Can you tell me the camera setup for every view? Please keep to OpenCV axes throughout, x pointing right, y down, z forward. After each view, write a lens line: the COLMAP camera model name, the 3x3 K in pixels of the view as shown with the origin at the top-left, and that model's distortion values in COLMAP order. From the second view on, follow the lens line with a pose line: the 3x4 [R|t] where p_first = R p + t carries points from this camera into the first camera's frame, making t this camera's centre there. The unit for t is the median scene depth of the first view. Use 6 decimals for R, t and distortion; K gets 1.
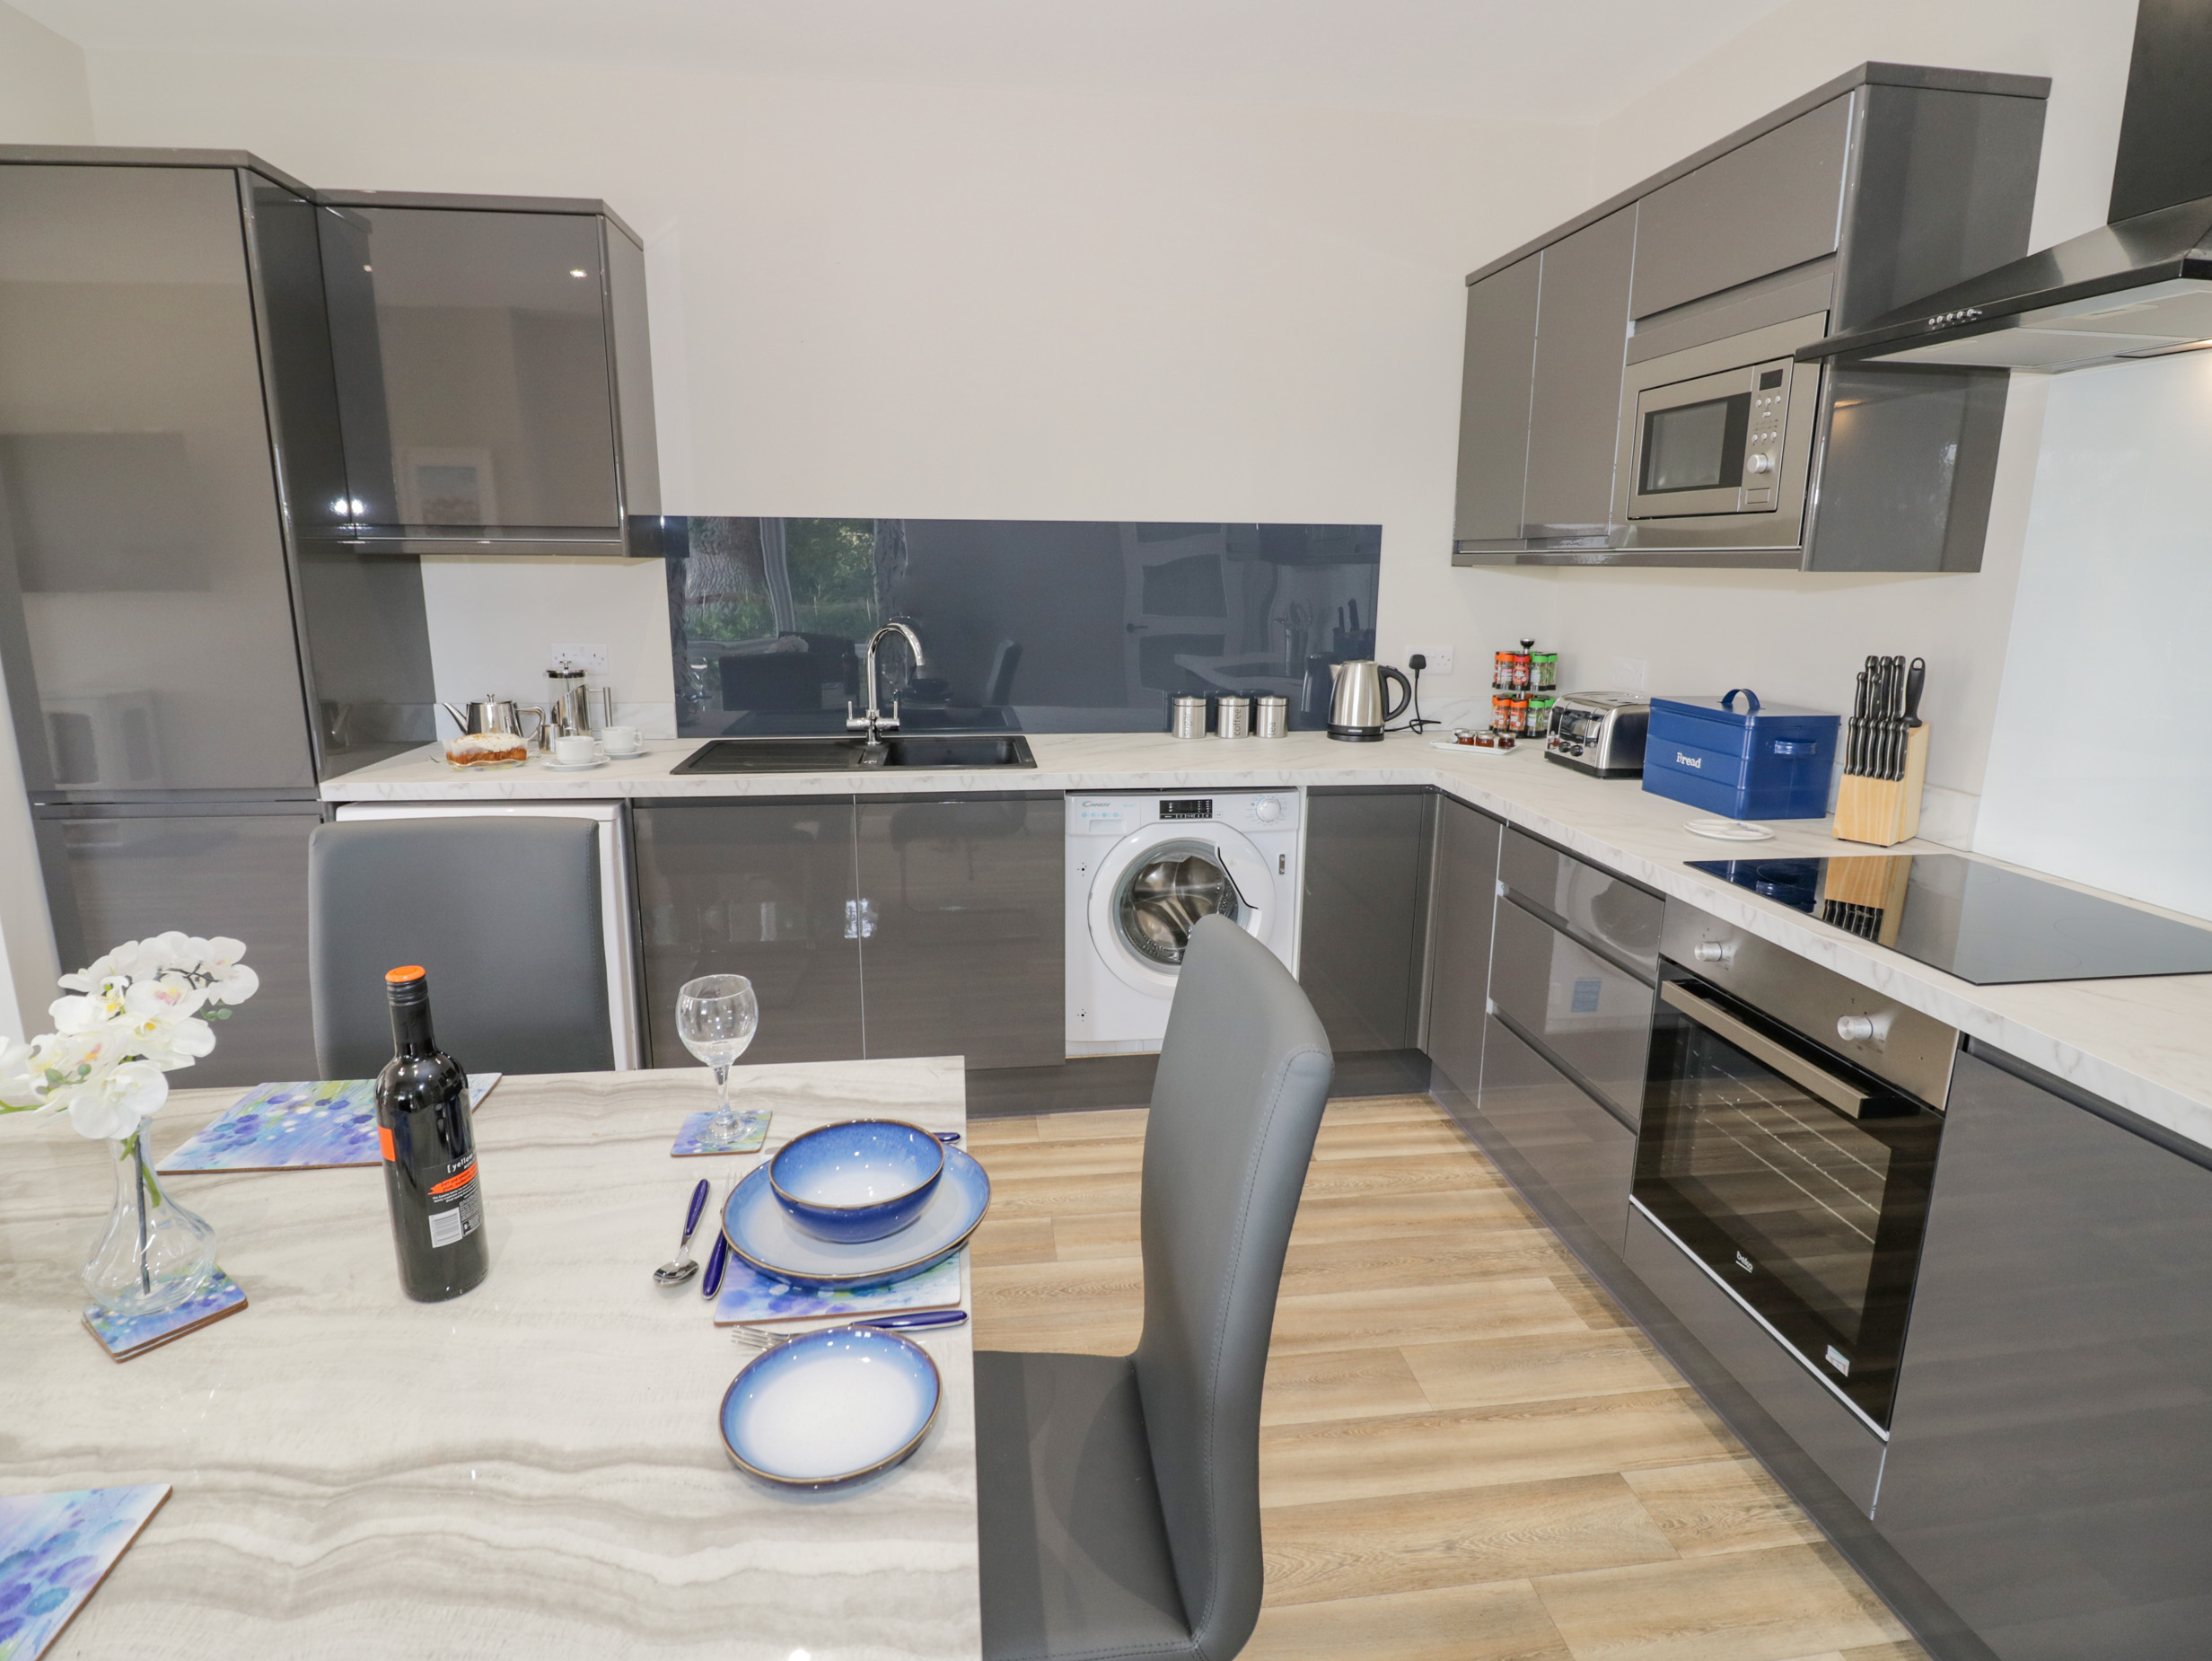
lens RADIAL K [[1111.0, 0, 1096.0], [0, 1111.0, 857.8], [0, 0, 1]] dist [-0.025435, -0.000914]
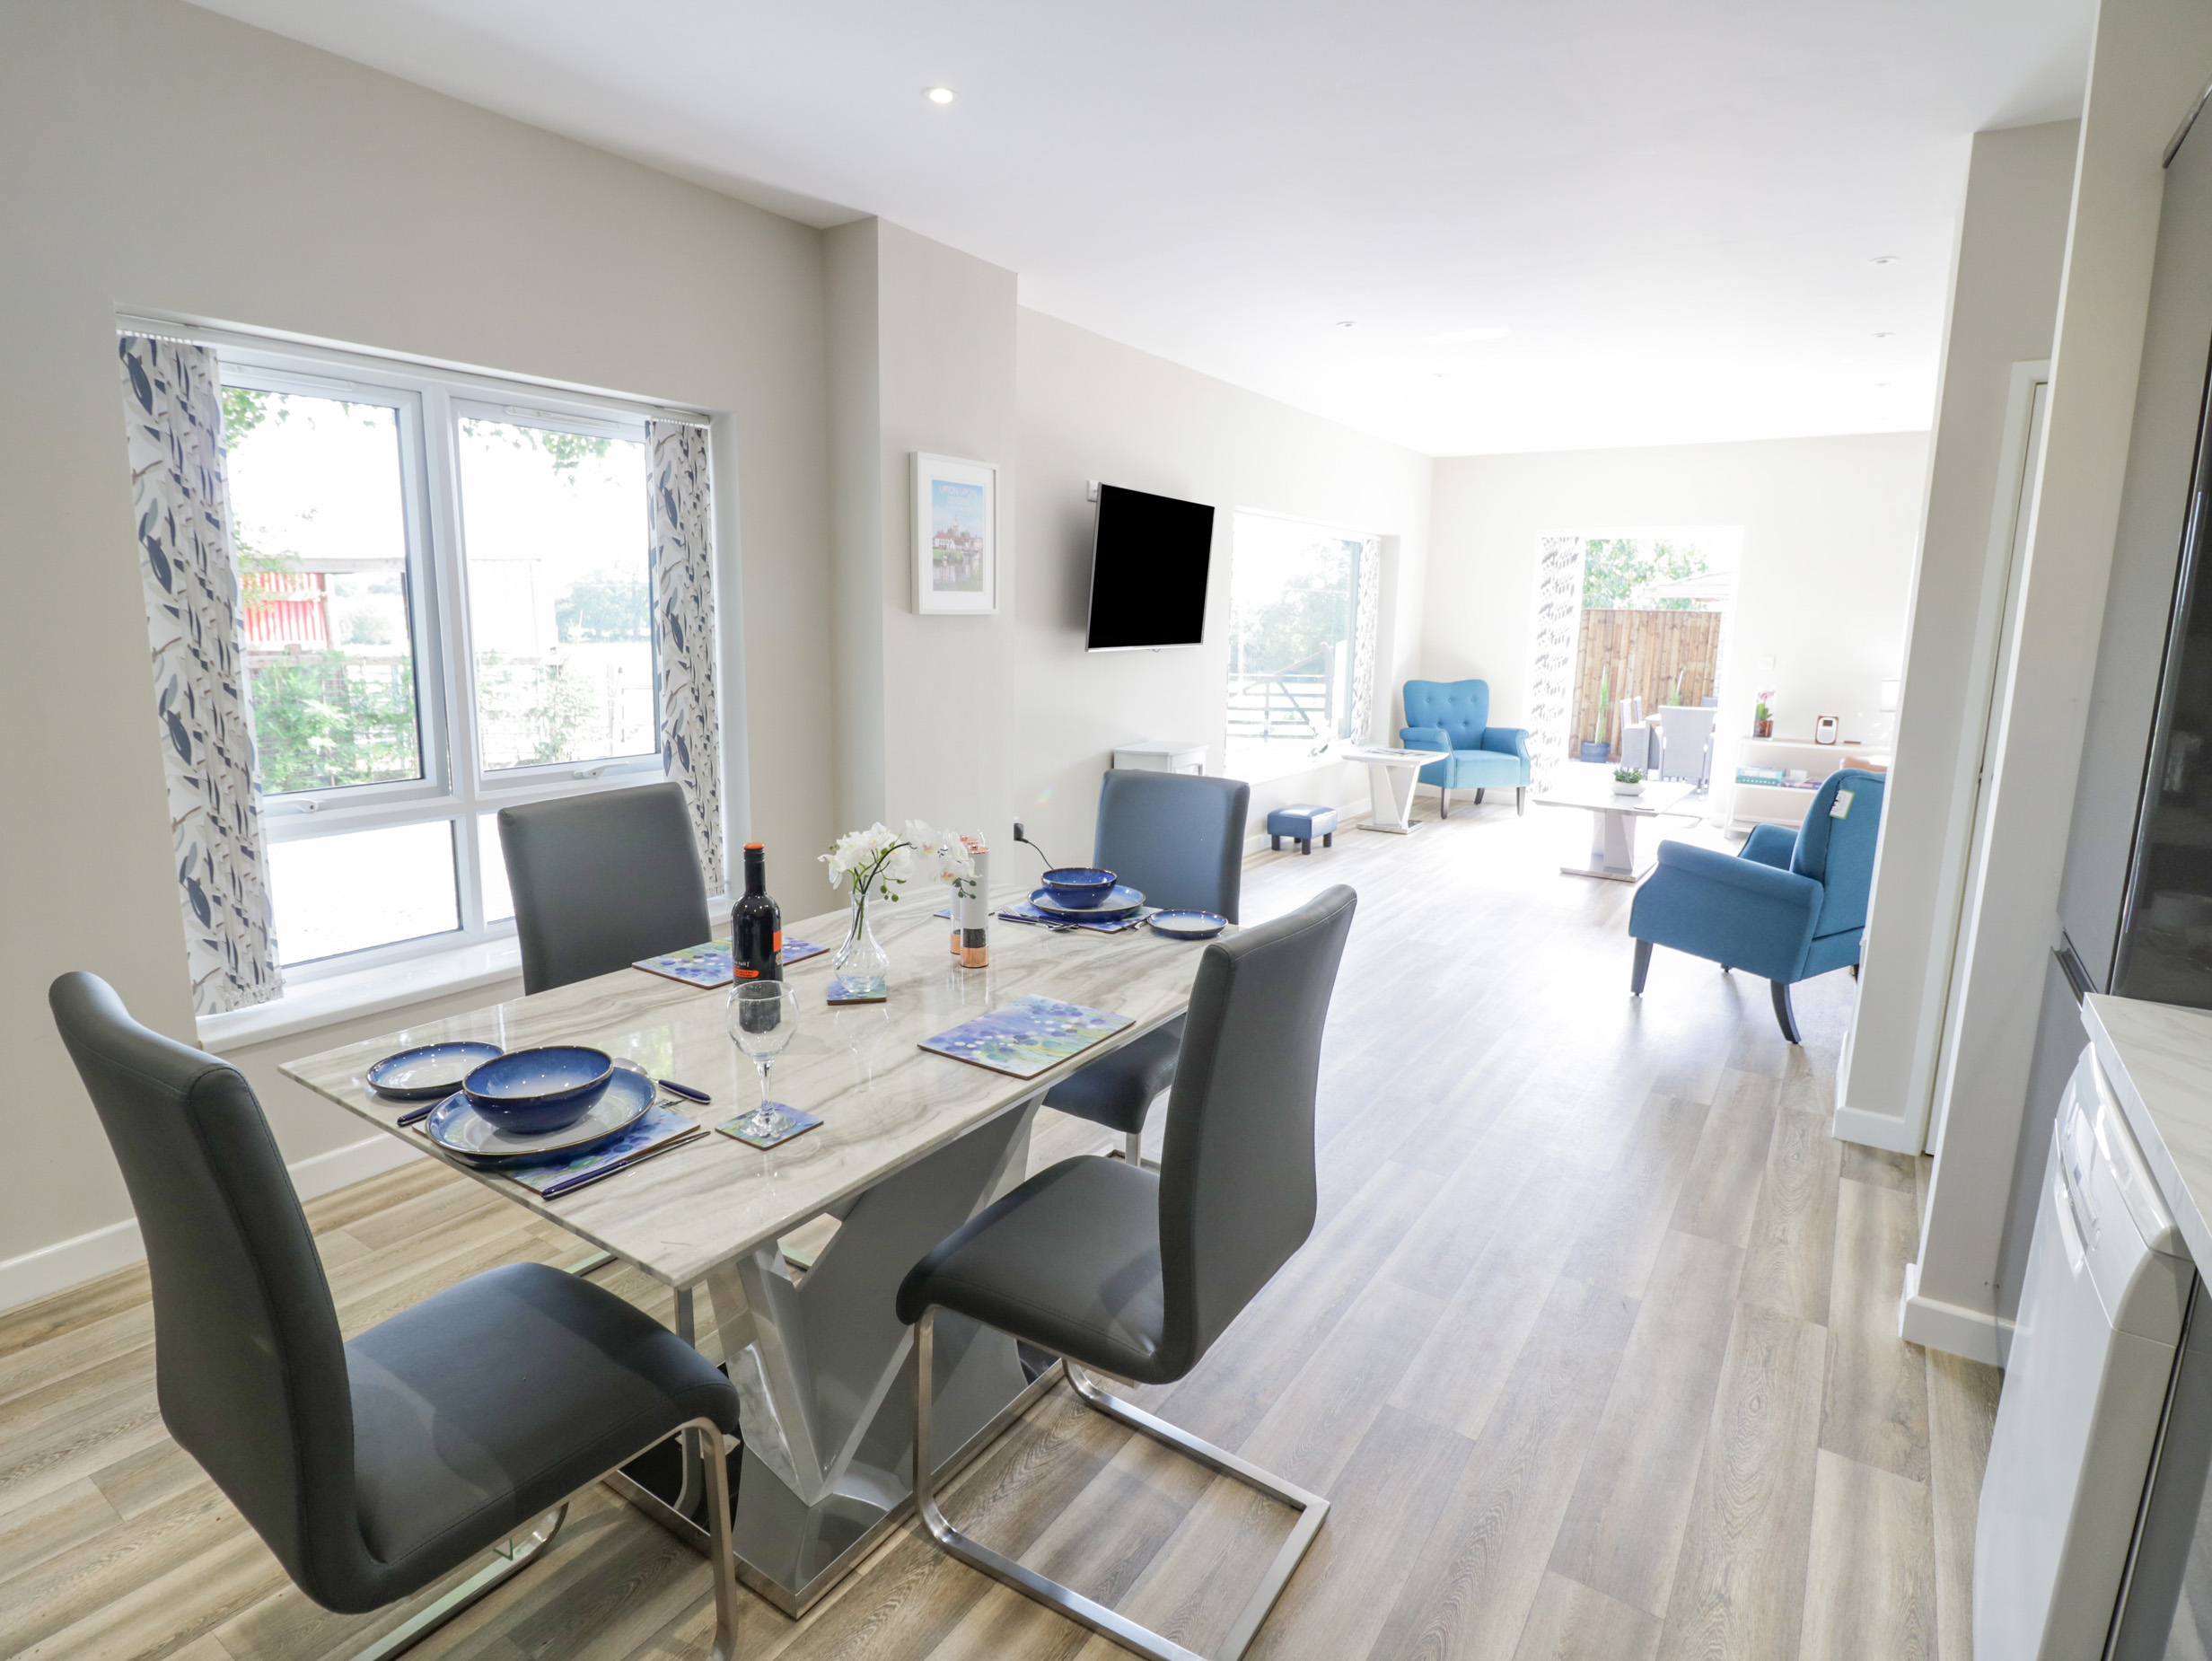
lens RADIAL K [[1152.3, 0, 1099.7], [0, 1152.3, 812.2], [0, 0, 1]] dist [0.000694, -0.012940]
pose [[-0.659121, 0.105282, -0.744631, 0.112446], [-0.219655, 0.920024, 0.324512, -0.206944], [0.719244, 0.377454, -0.583281, 0.777673]]
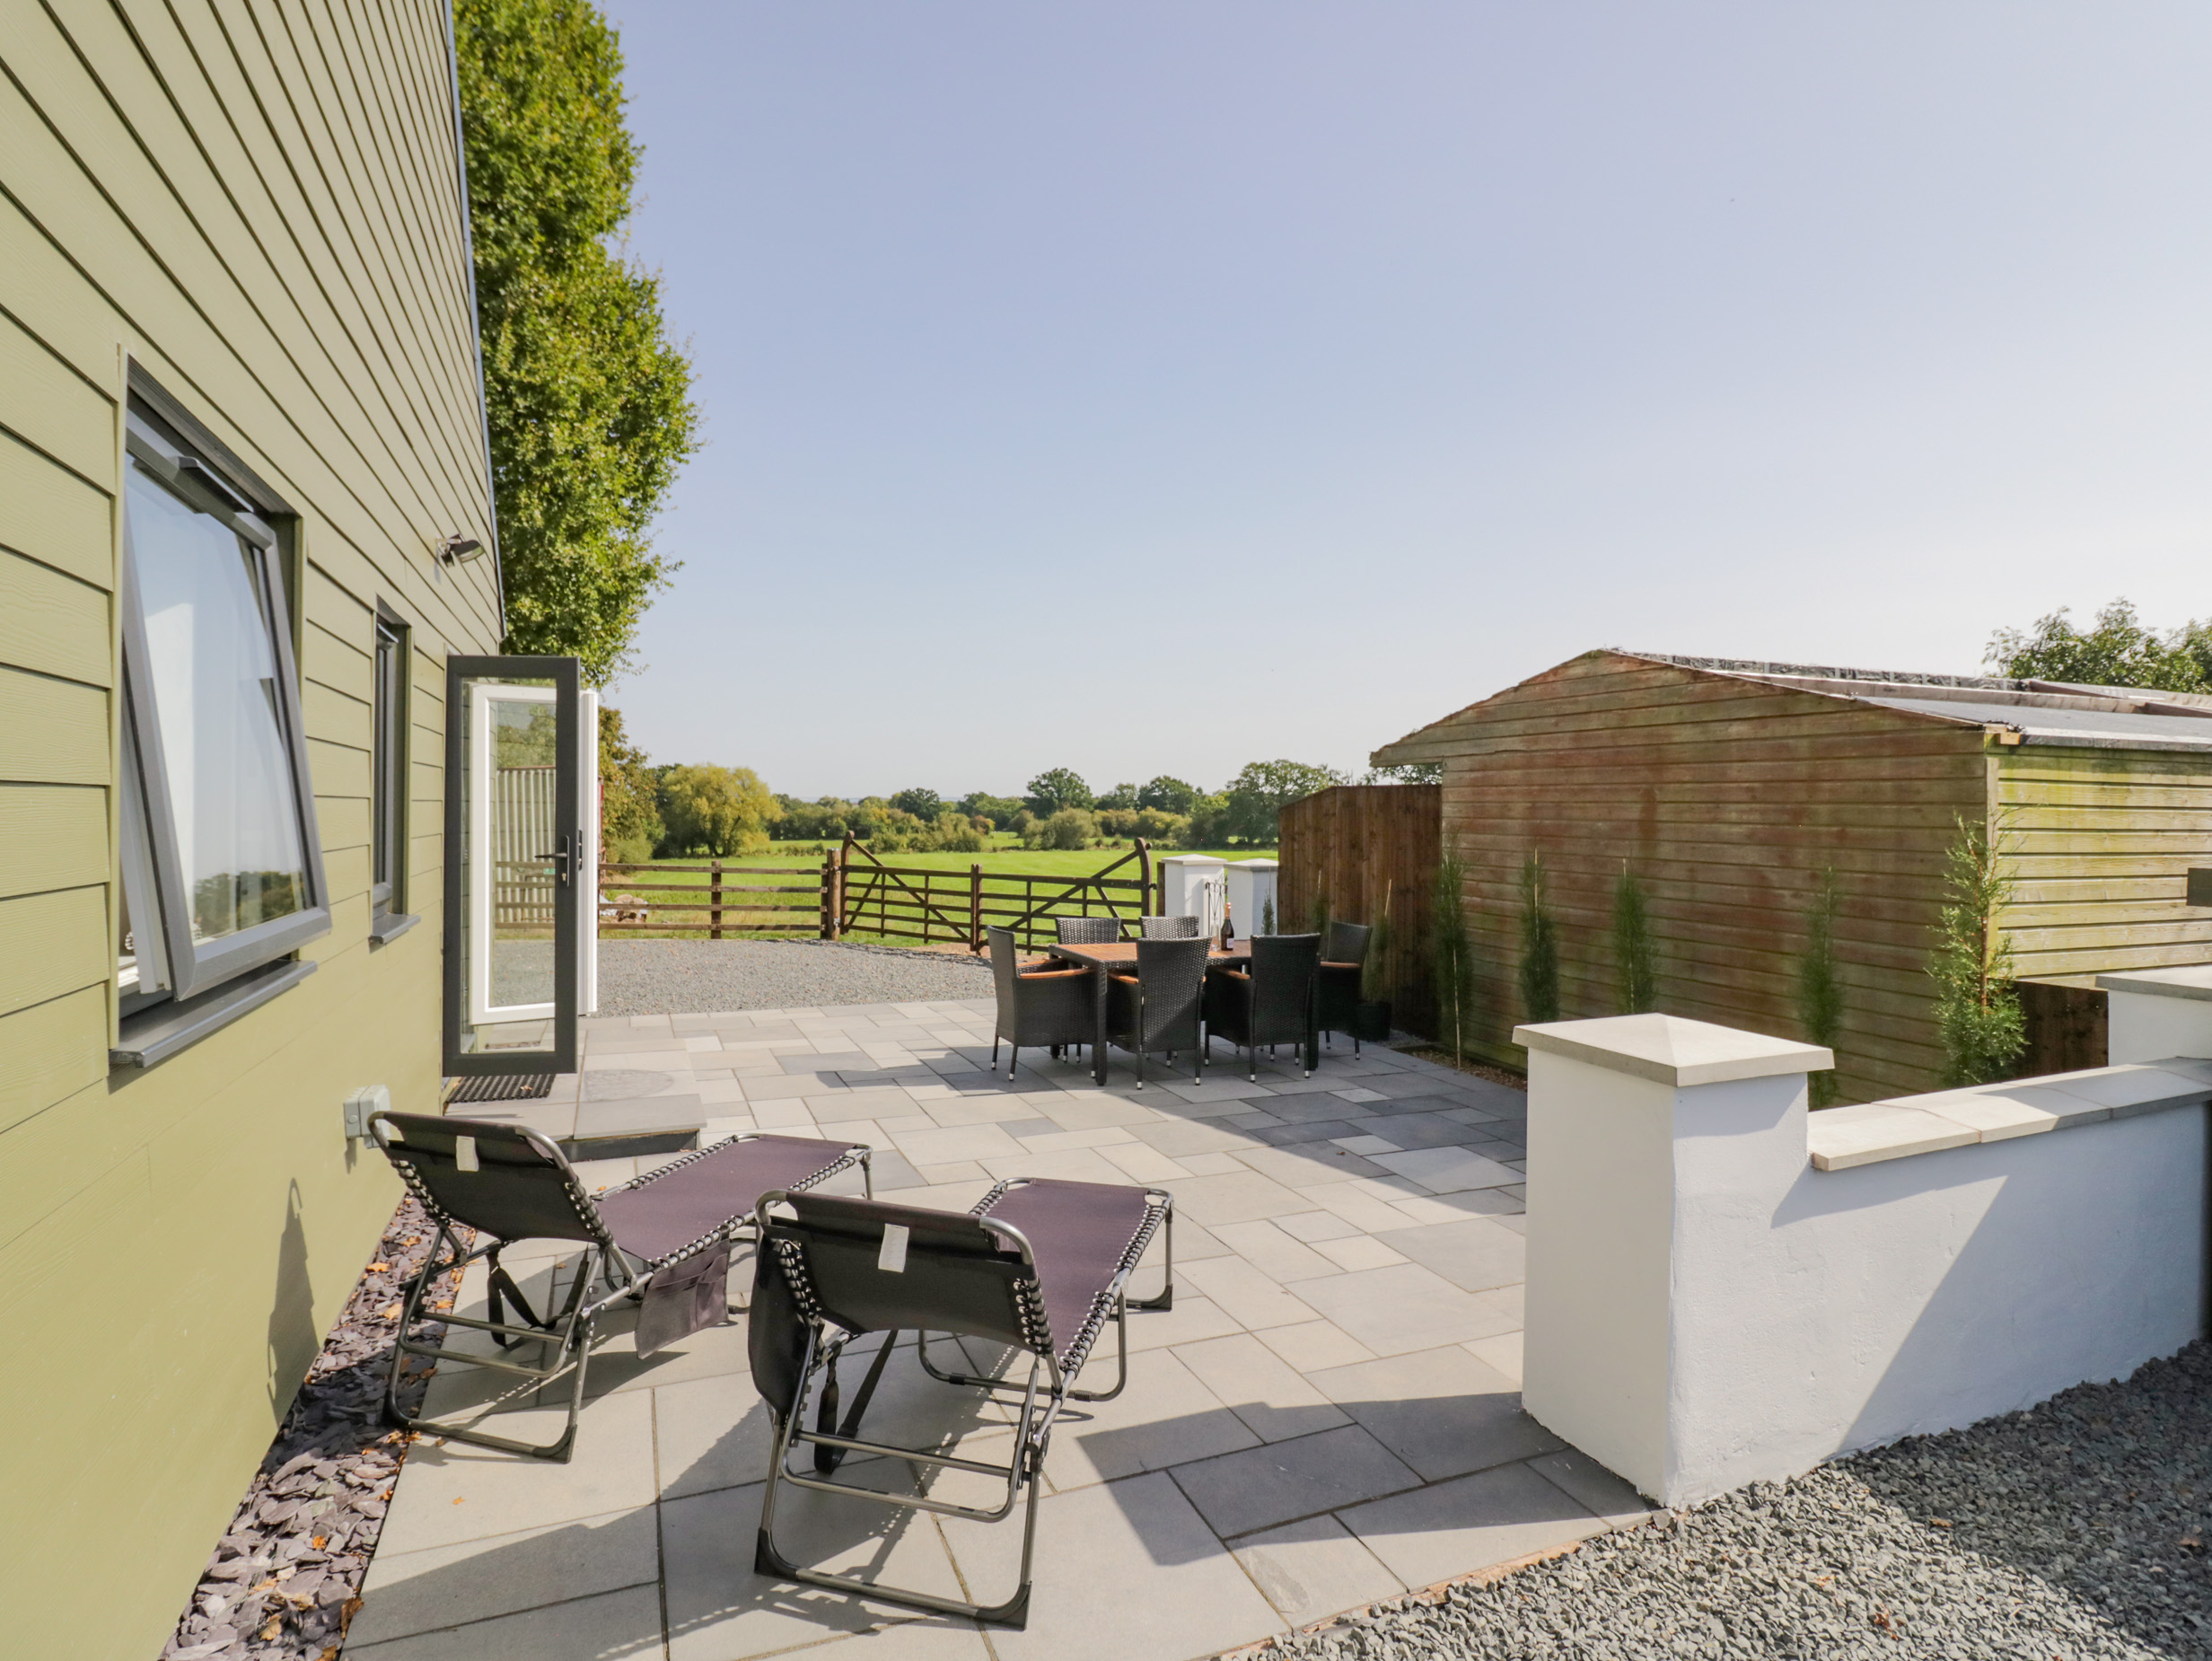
lens RADIAL K [[1152.3, 0, 1099.7], [0, 1152.3, 812.2], [0, 0, 1]] dist [0.000694, -0.012940]
pose [[-0.964937, -0.019667, -0.261742, -3.470186], [-0.086656, 0.965147, 0.246944, -0.553595], [0.247763, 0.260967, -0.933011, 2.017216]]
